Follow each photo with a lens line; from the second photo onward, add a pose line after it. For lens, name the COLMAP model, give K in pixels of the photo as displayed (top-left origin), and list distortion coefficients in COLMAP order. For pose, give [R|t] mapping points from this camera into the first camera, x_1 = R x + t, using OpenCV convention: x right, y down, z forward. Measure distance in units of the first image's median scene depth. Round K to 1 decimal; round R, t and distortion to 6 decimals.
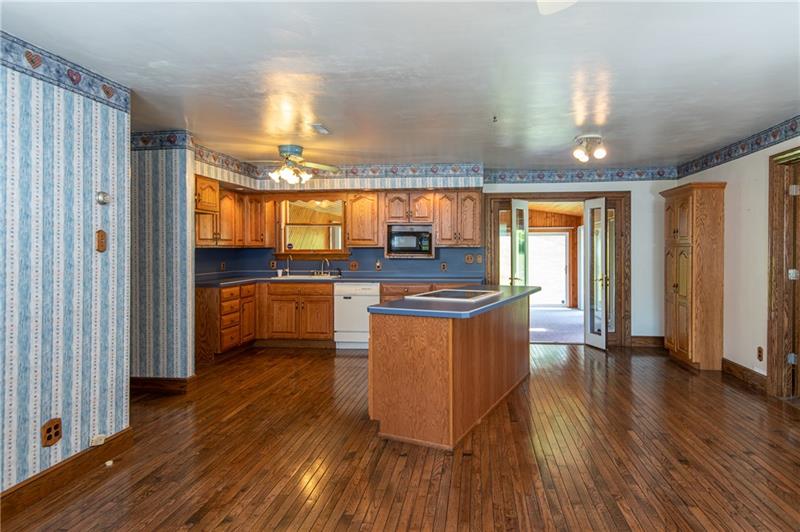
lens RADIAL K [[496.8, 0, 423.3], [0, 496.8, 249.9], [0, 0, 1]] dist [0.002100, -0.000447]
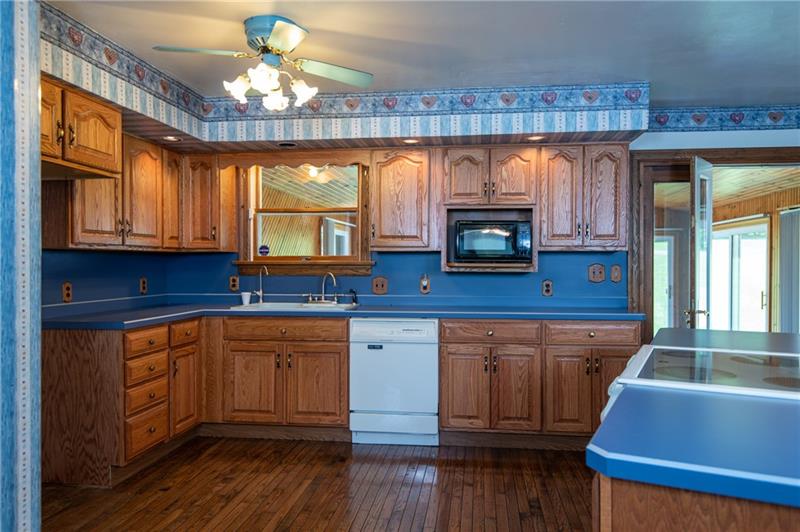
lens RADIAL K [[597.4, 0, 397.8], [0, 597.4, 267.2], [0, 0, 1]] dist [0.016075, -0.007293]
pose [[0.999596, 0.002966, -0.028258, -0.109854], [-0.002880, 0.999991, 0.003080, 0.010333], [0.028267, -0.002998, 0.999596, 0.368432]]
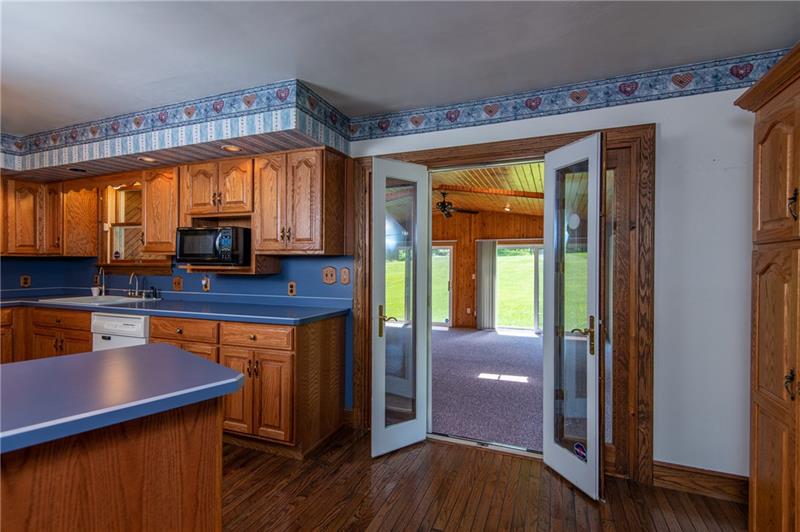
lens RADIAL K [[376.0, 0, 393.2], [0, 376.0, 265.7], [0, 0, 1]] dist [0.010727, -0.001867]
pose [[0.960100, 0.006767, -0.279575, 0.301421], [-0.006220, 0.999977, 0.002845, 0.004941], [0.279588, -0.000993, 0.960120, 0.642481]]
